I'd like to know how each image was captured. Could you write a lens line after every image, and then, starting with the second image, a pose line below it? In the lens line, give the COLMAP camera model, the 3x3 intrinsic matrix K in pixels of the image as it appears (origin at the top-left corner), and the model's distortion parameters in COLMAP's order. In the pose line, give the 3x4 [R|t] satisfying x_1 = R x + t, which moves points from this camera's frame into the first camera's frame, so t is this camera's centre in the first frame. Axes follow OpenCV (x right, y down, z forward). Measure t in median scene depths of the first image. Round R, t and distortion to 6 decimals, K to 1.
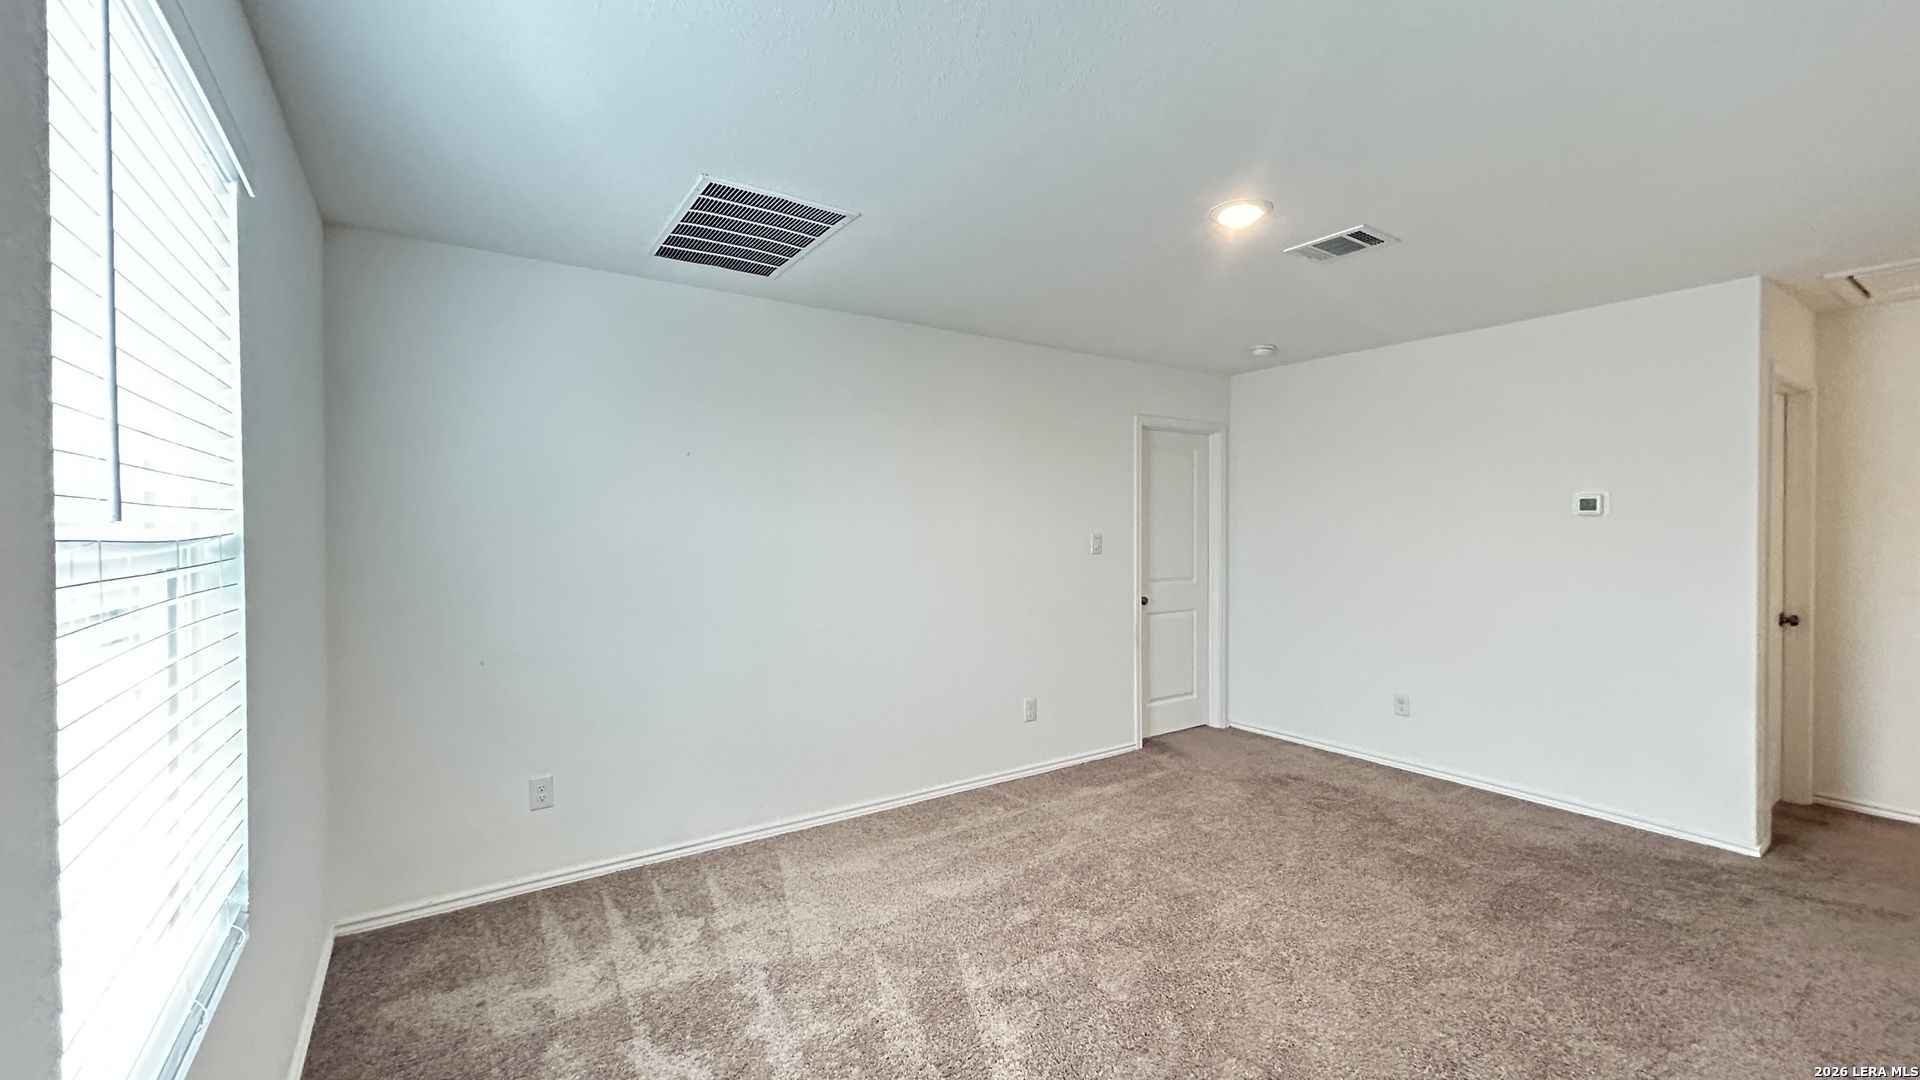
lens RADIAL K [[766.3, 0, 957.0], [0, 766.3, 539.7], [0, 0, 1]] dist [0.001423, -0.000100]
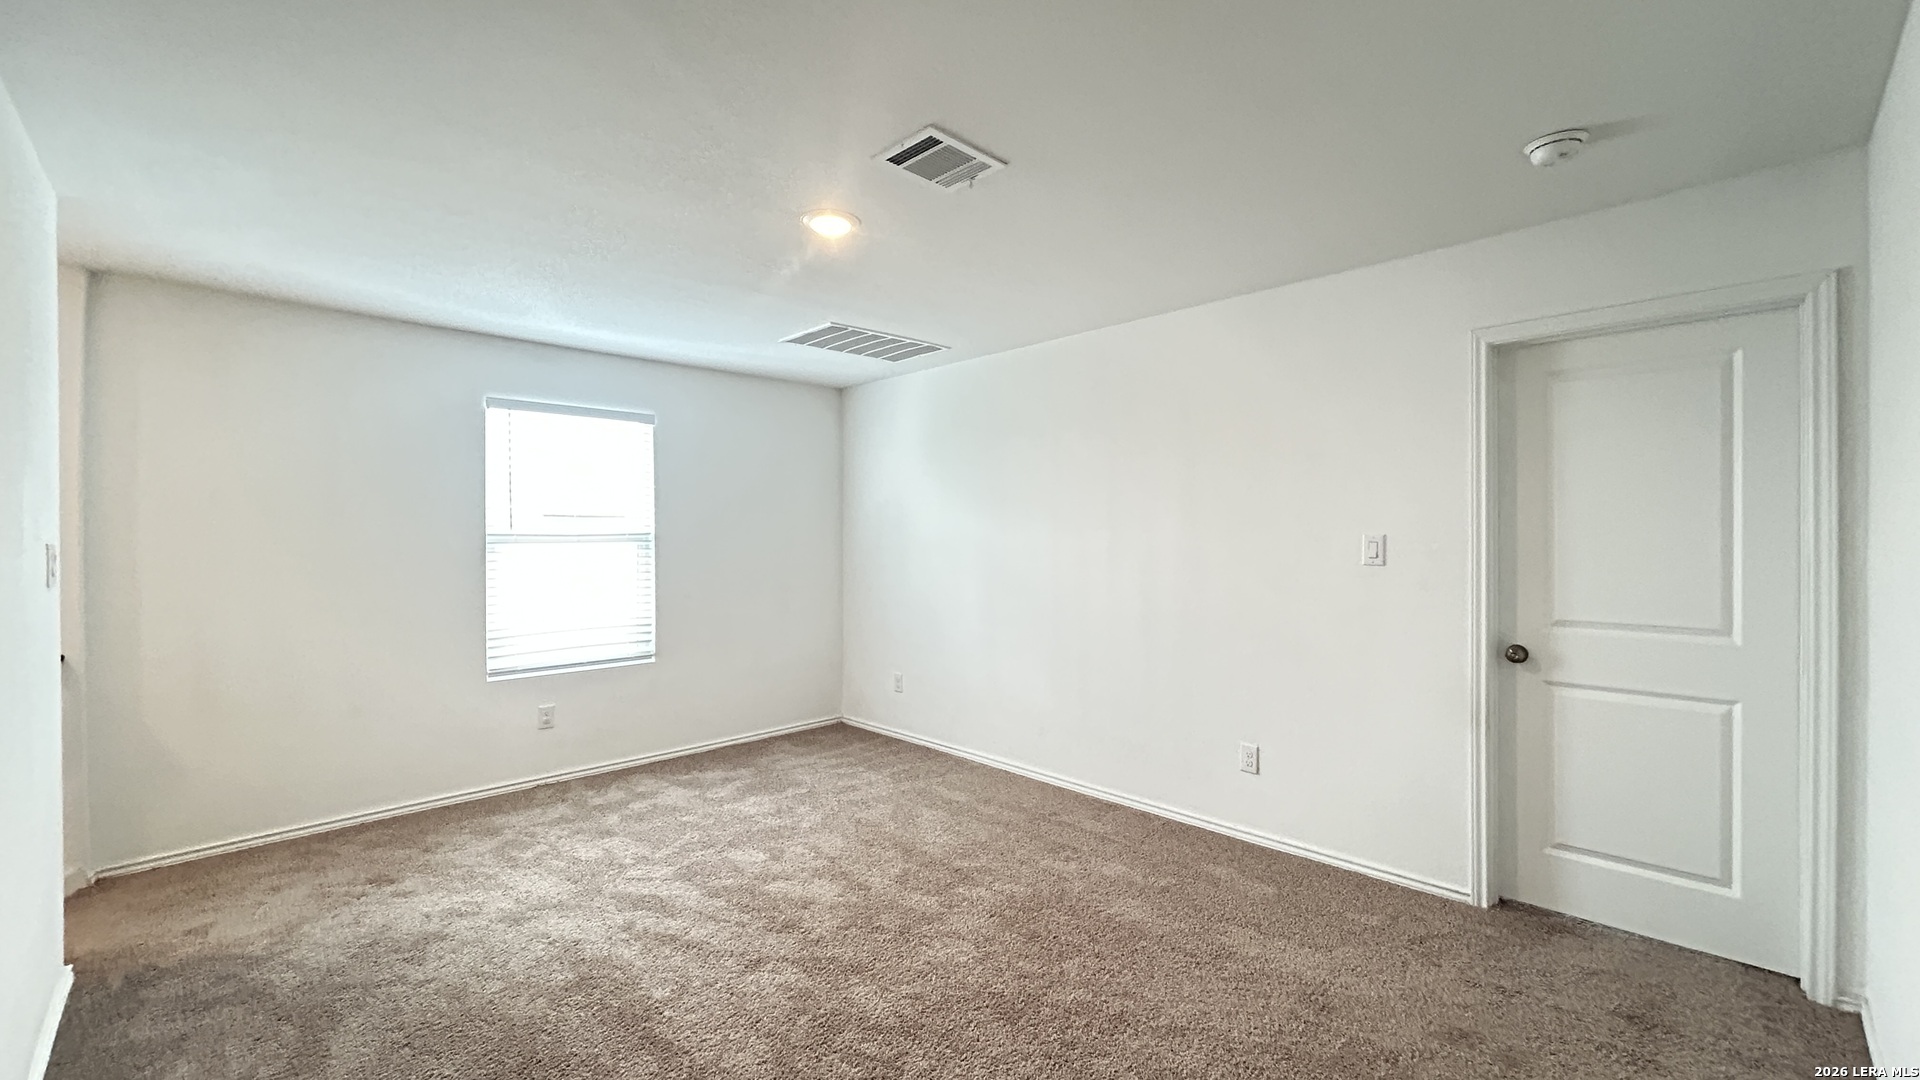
lens RADIAL K [[766.3, 0, 957.0], [0, 766.3, 539.7], [0, 0, 1]] dist [0.001423, -0.000100]
pose [[0.177647, 0.008855, -0.984054, 1.011685], [-0.009385, 0.999929, 0.007304, -0.006033], [0.984049, 0.007938, 0.177718, 0.703759]]
